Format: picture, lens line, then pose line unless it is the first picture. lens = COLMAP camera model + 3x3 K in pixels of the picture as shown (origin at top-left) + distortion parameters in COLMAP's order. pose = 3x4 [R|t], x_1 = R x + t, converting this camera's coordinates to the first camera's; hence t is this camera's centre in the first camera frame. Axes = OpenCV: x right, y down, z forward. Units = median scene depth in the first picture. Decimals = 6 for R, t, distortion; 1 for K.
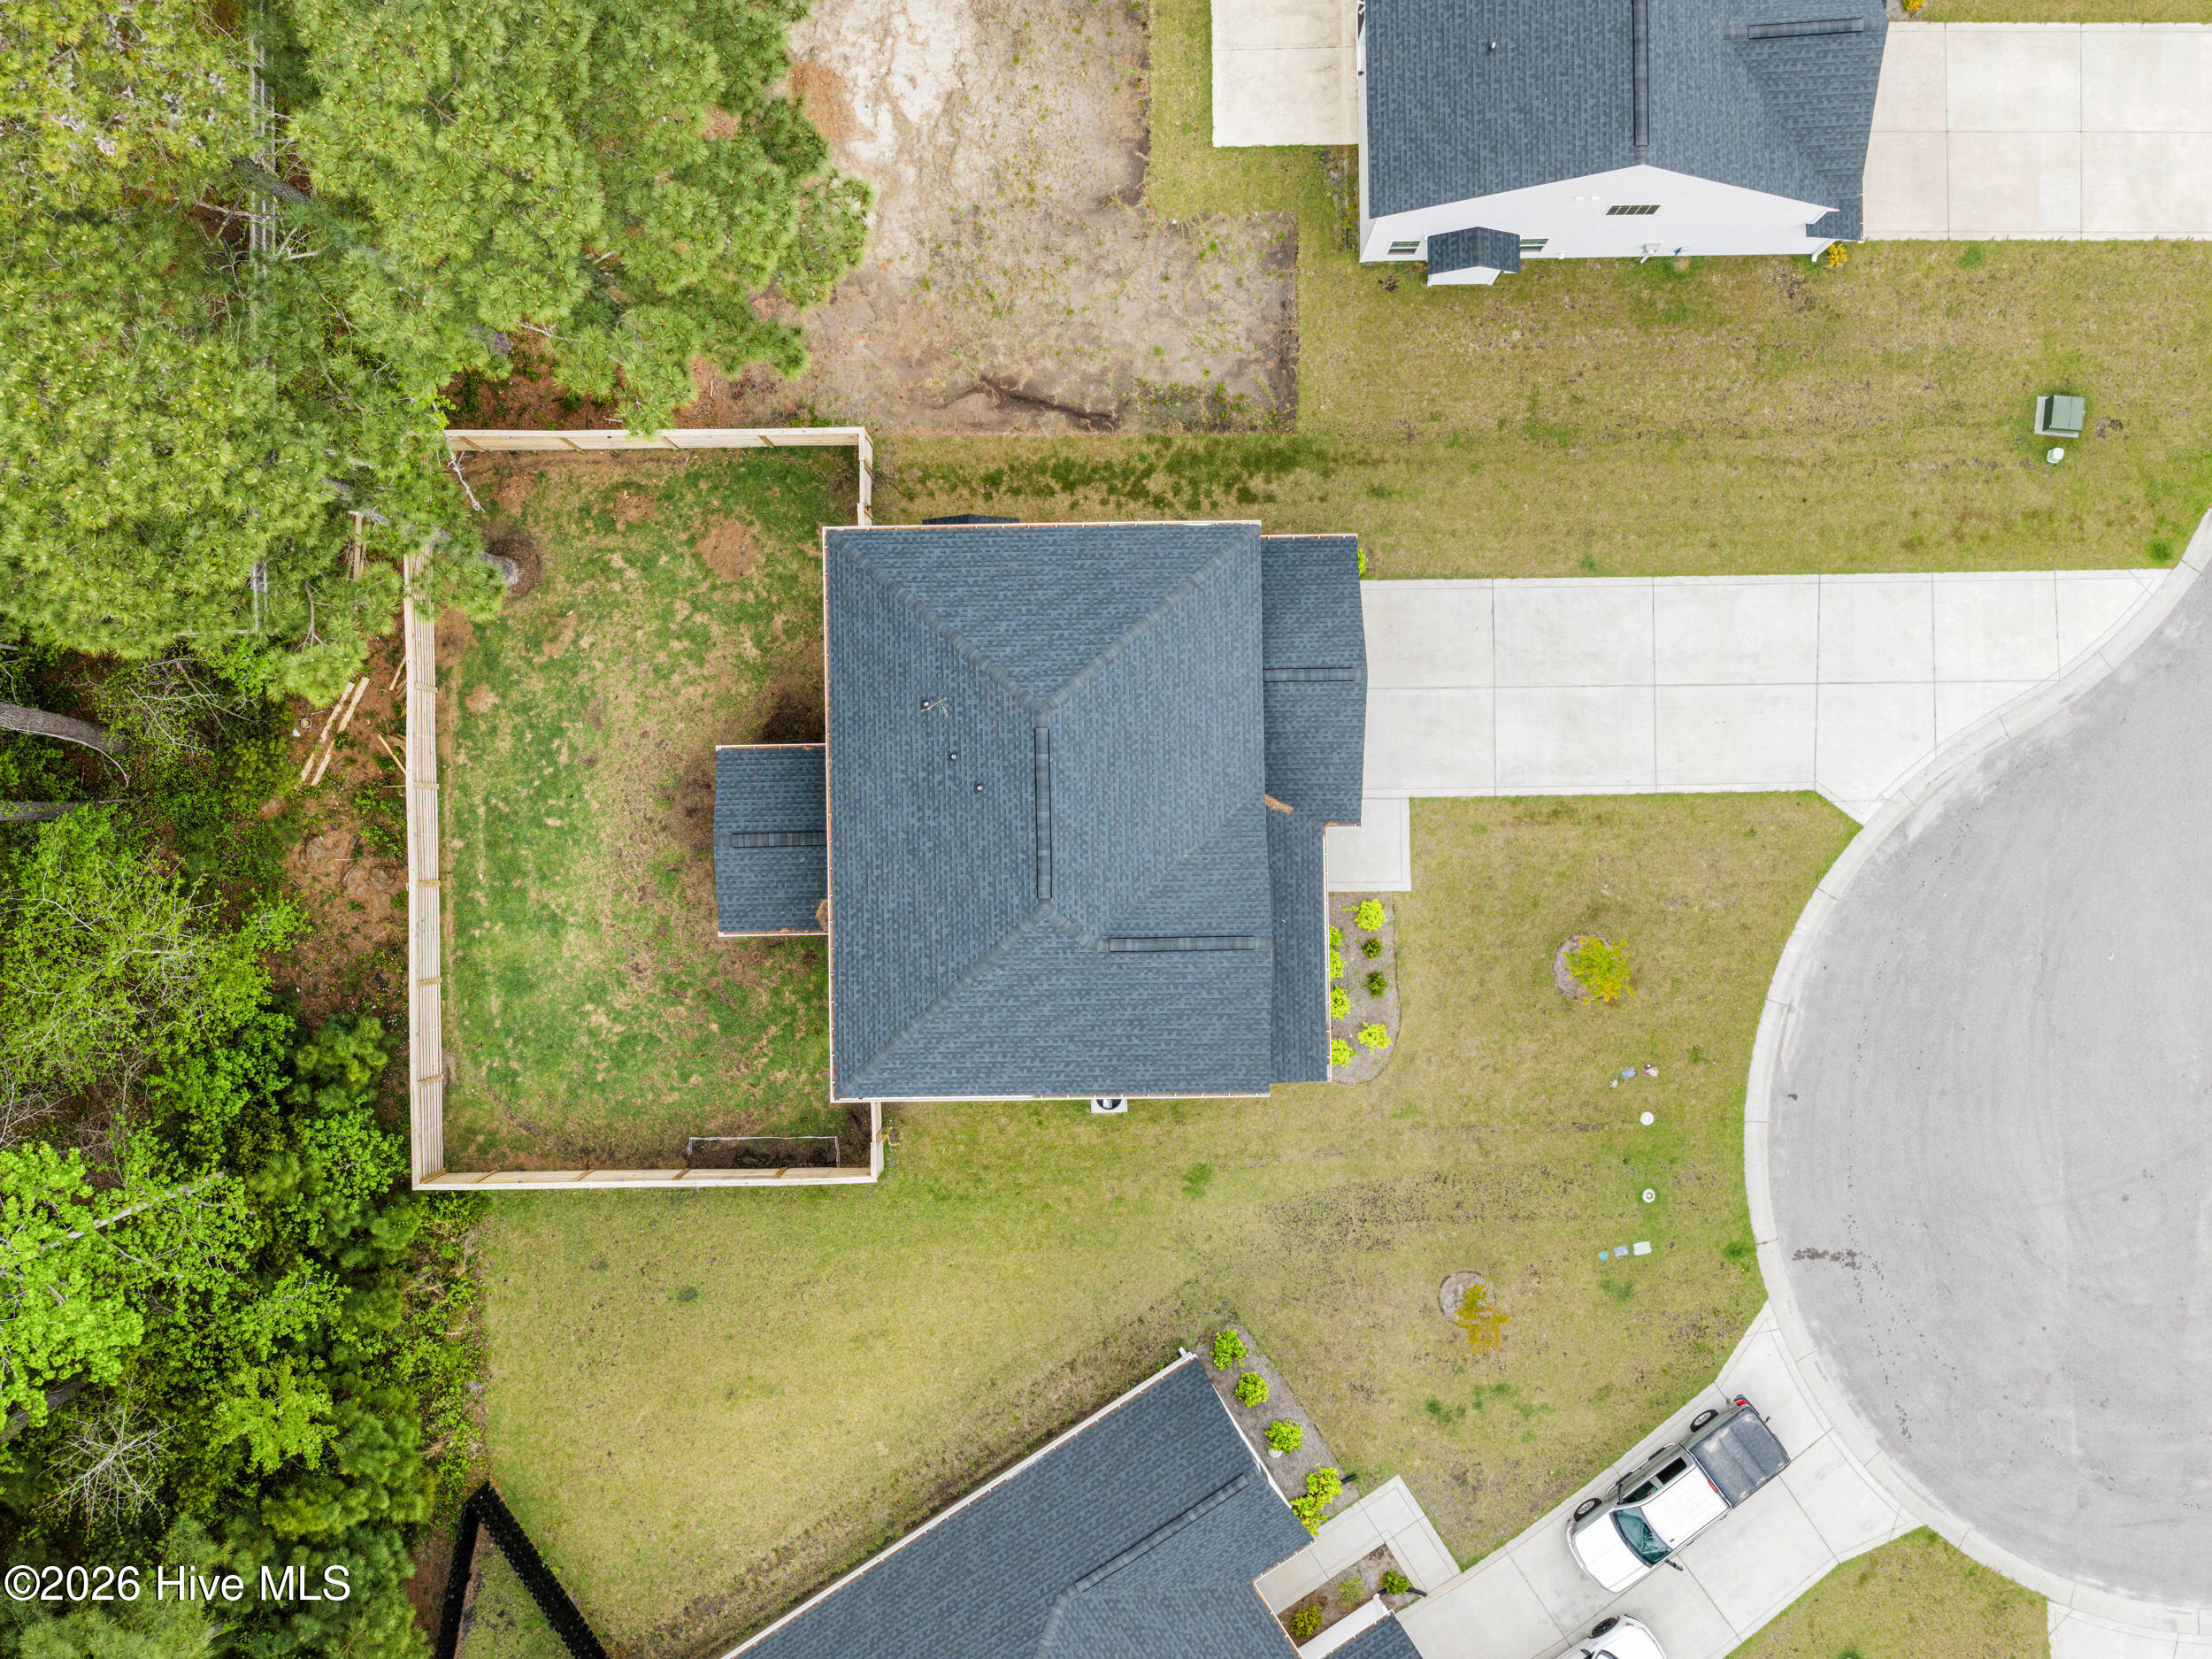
lens RADIAL K [[1819.0, 0, 1100.6], [0, 1819.0, 830.4], [0, 0, 1]] dist [0.011545, -0.038436]
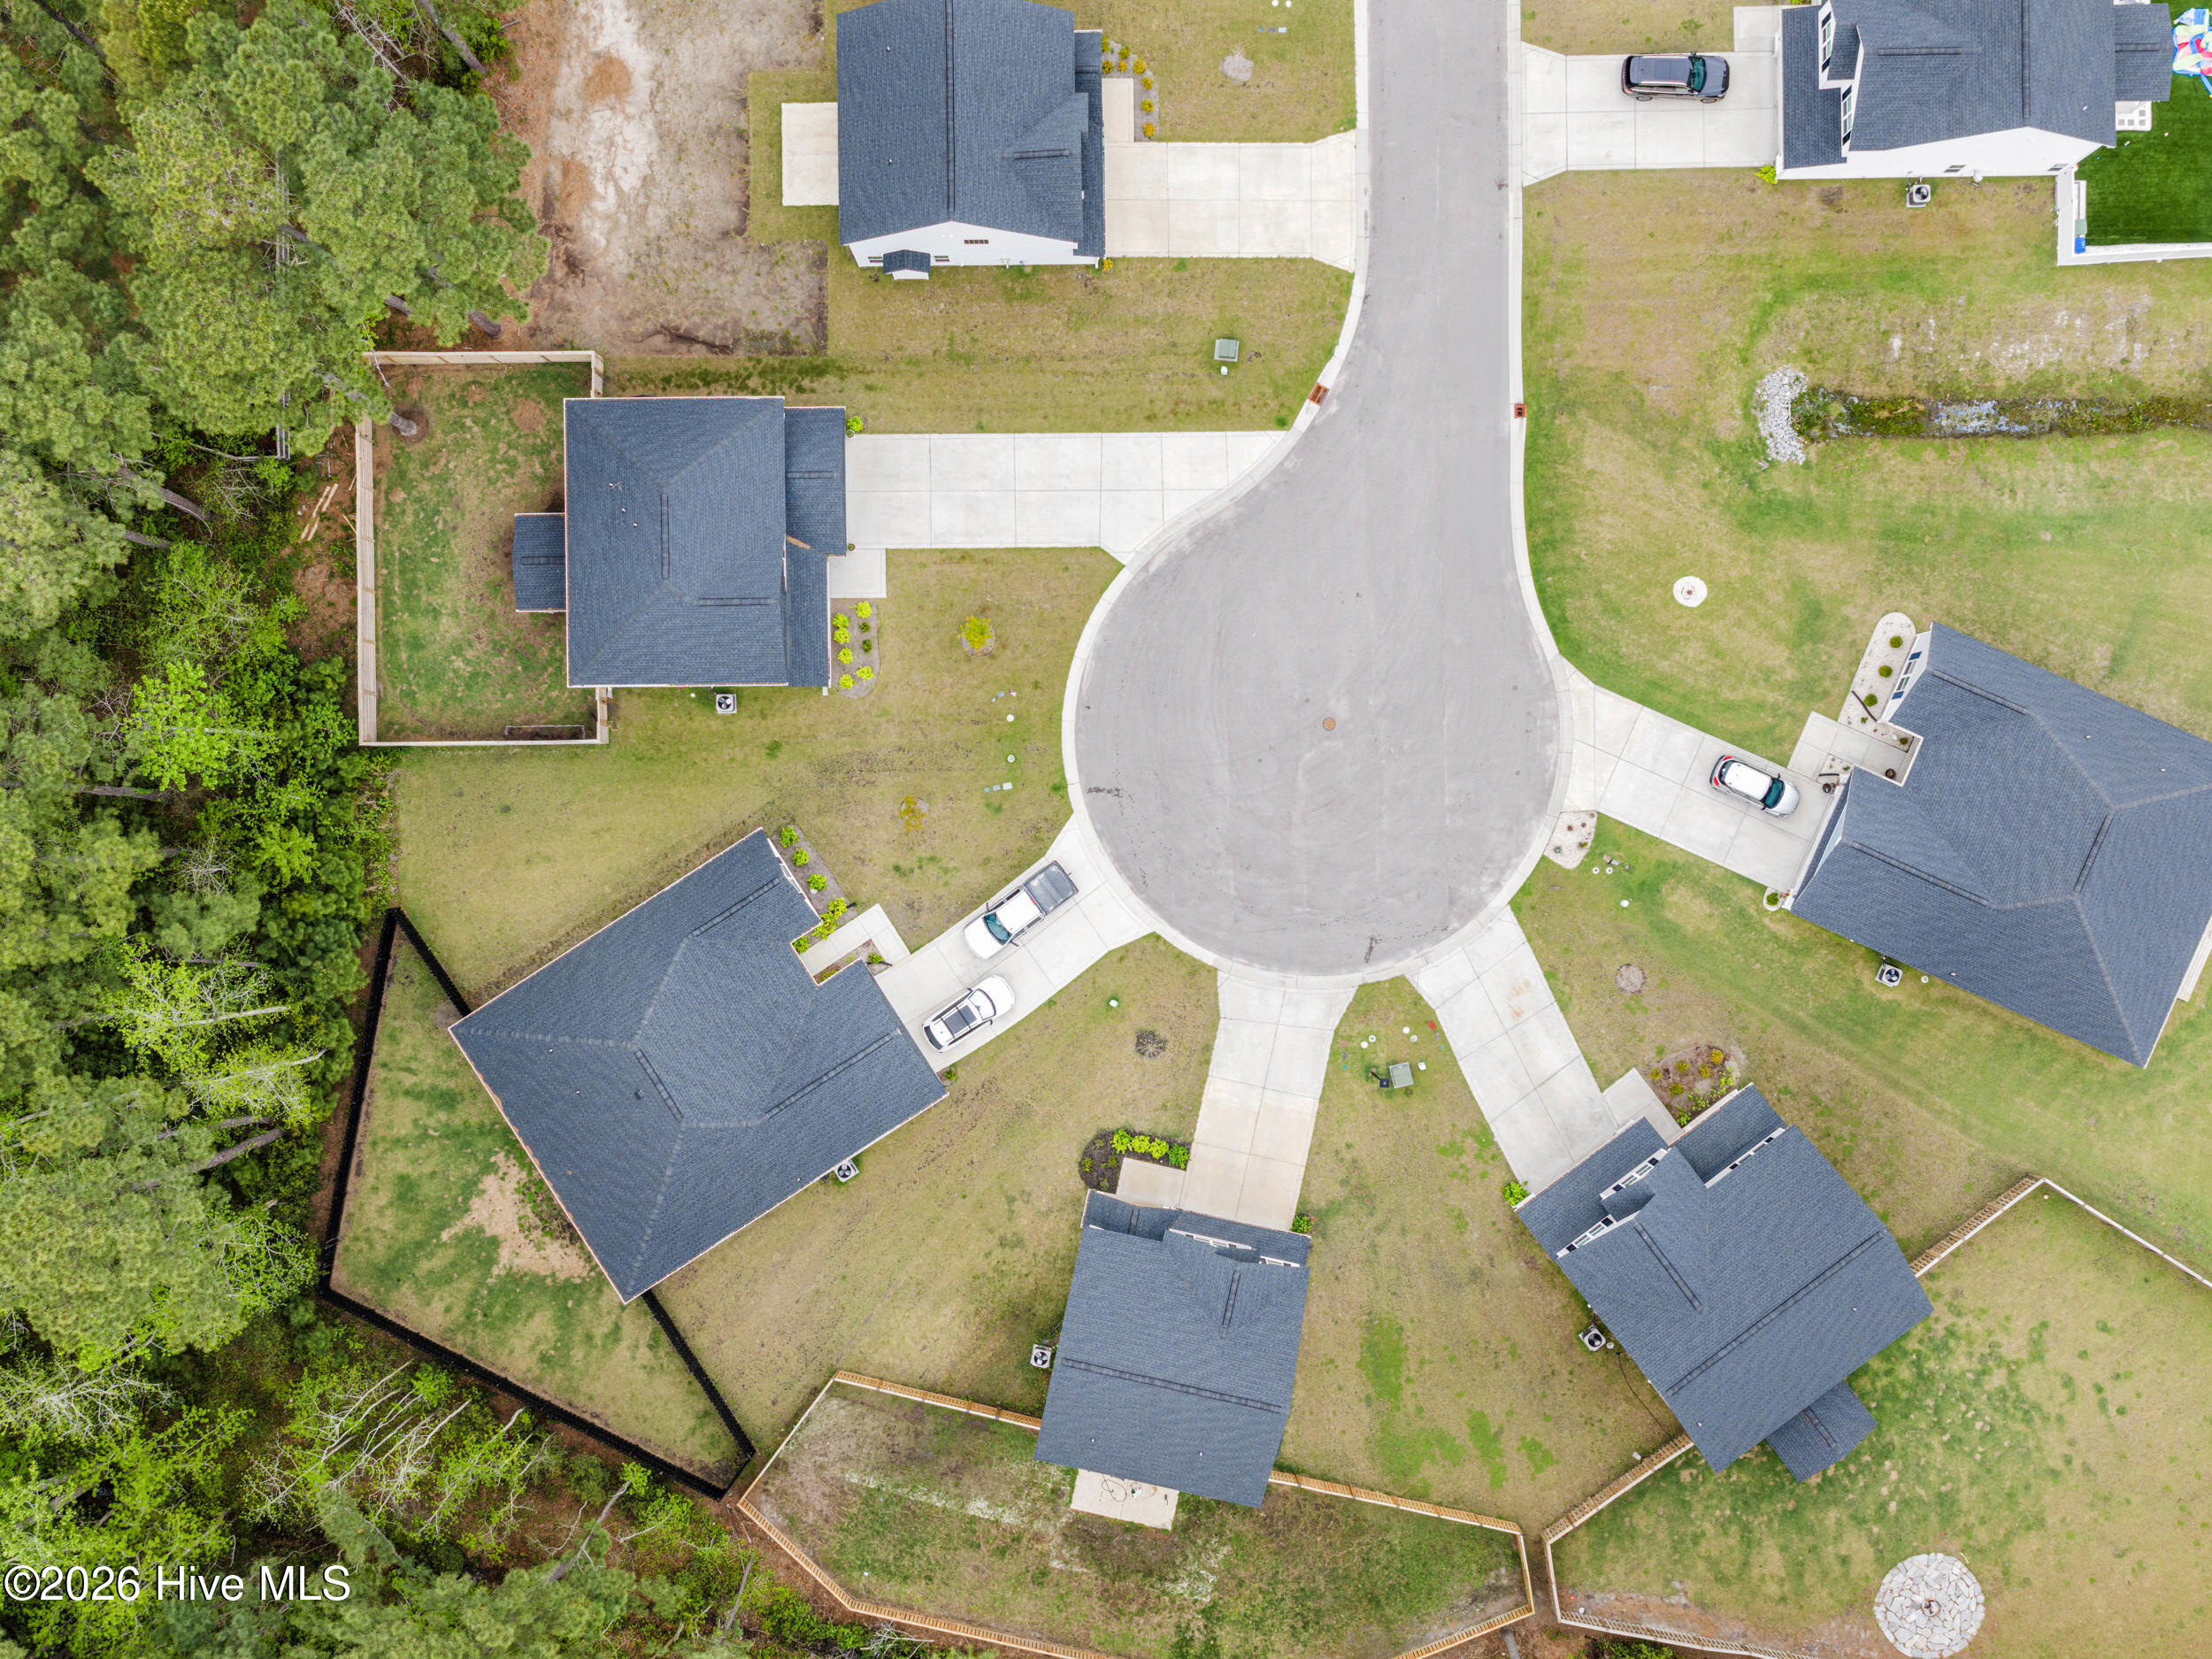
lens RADIAL K [[1781.1, 0, 1108.1], [0, 1781.1, 829.4], [0, 0, 1]] dist [-0.006435, -0.016024]
pose [[0.999911, 0.003544, 0.012882, 0.380392], [-0.003677, 0.999940, 0.010322, 0.256007], [-0.012845, -0.010368, 0.999864, -0.870248]]
